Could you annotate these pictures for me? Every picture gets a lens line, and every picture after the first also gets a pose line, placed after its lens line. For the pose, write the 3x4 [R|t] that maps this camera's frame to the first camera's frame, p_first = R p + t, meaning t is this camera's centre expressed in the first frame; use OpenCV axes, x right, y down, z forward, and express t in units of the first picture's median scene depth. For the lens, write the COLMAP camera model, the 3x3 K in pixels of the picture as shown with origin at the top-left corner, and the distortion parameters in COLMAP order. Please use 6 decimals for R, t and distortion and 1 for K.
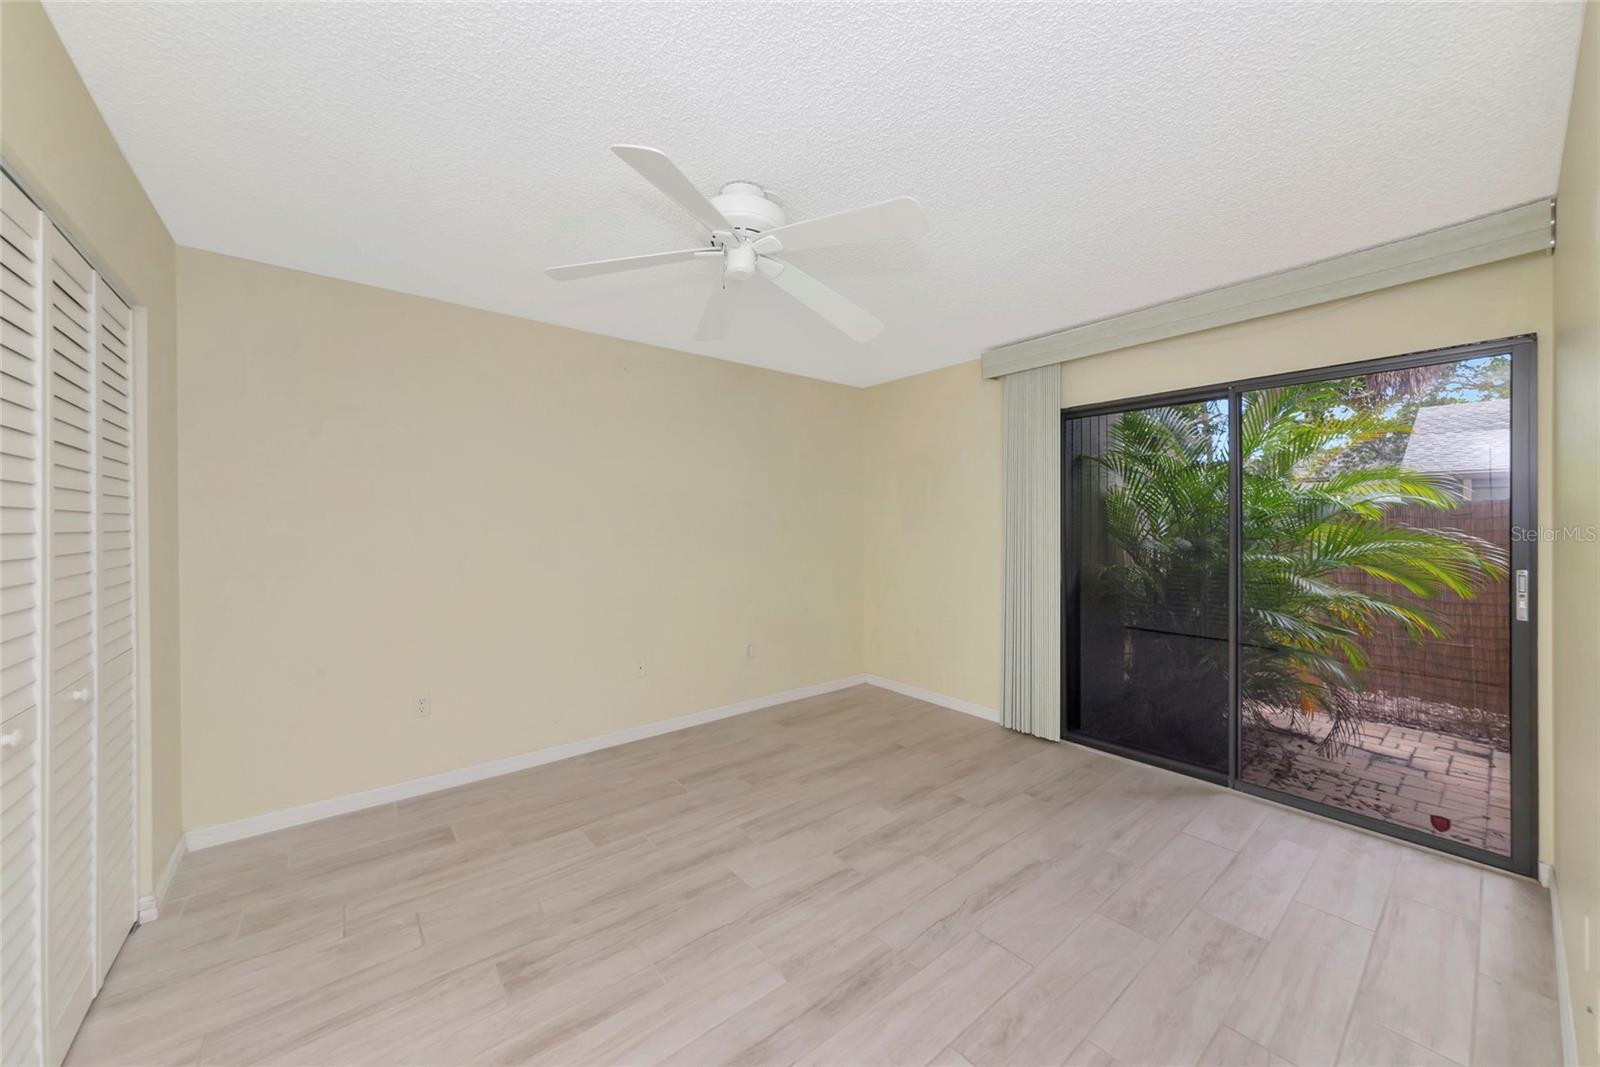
lens RADIAL K [[554.0, 0, 798.2], [0, 554.0, 536.6], [0, 0, 1]] dist [0.005756, 0.000019]
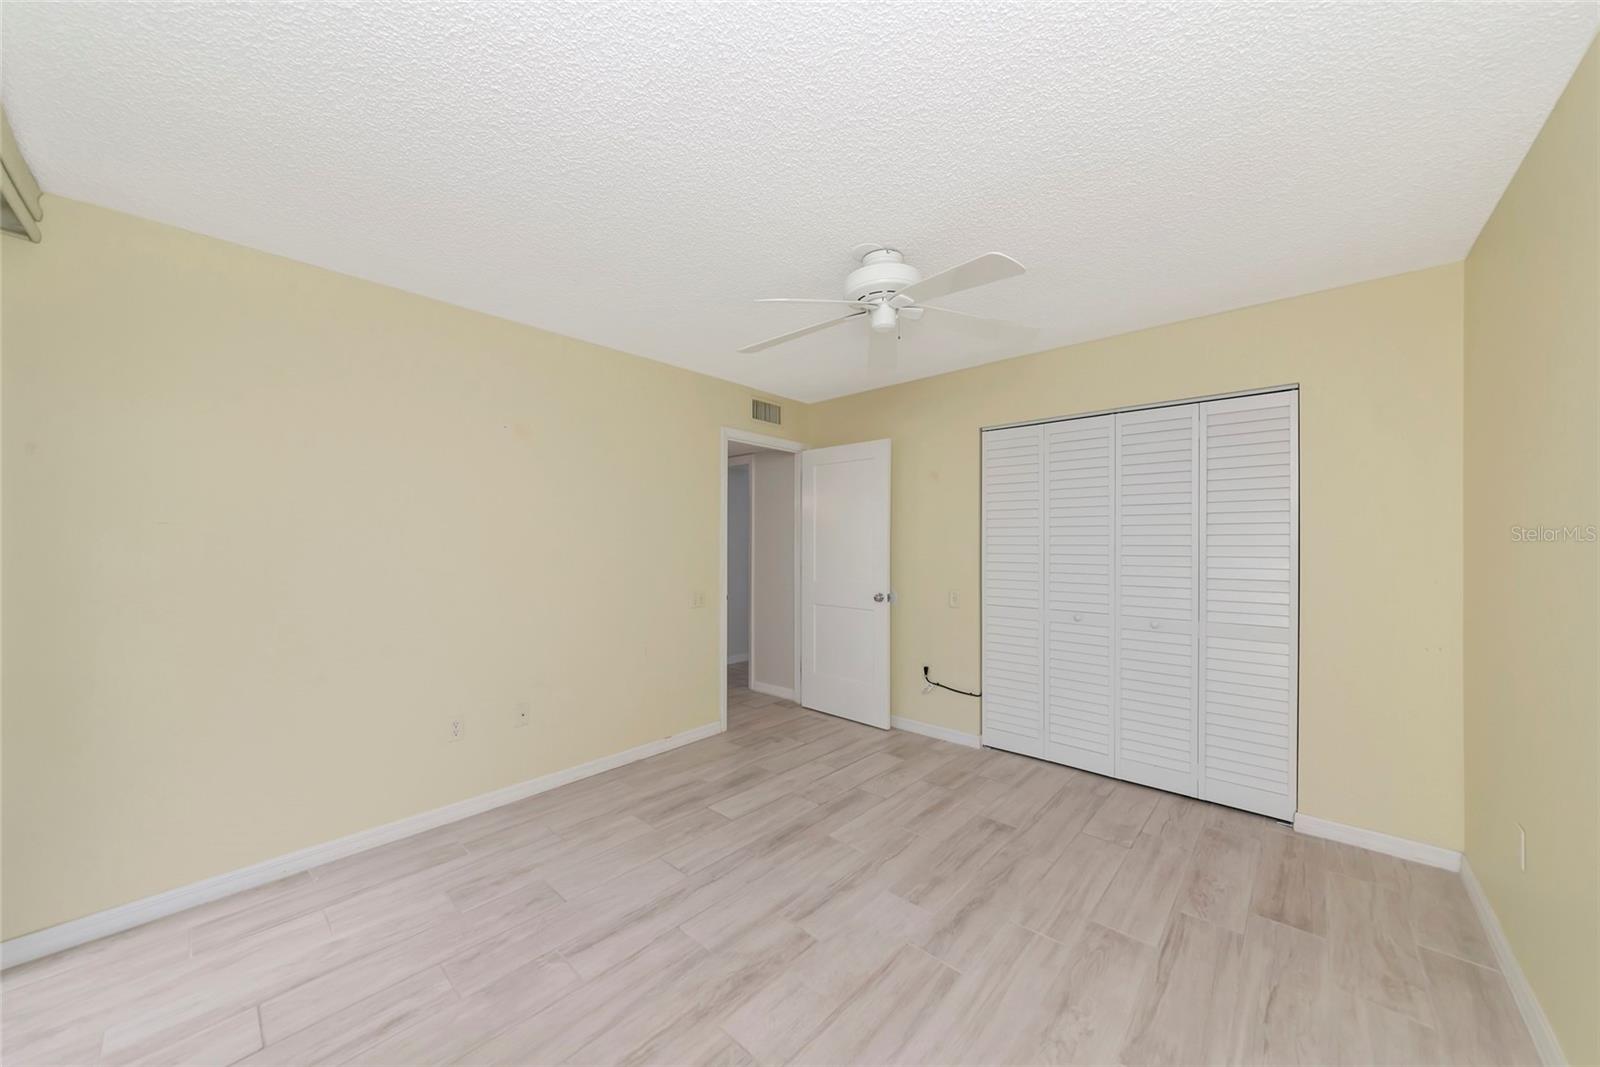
lens RADIAL K [[554.0, 0, 798.2], [0, 554.0, 536.6], [0, 0, 1]] dist [0.005756, 0.000019]
pose [[-0.987378, -0.001766, -0.158374, 0.262364], [-0.003638, 0.999927, 0.011525, -0.047345], [0.158342, 0.011956, -0.987312, 2.120523]]
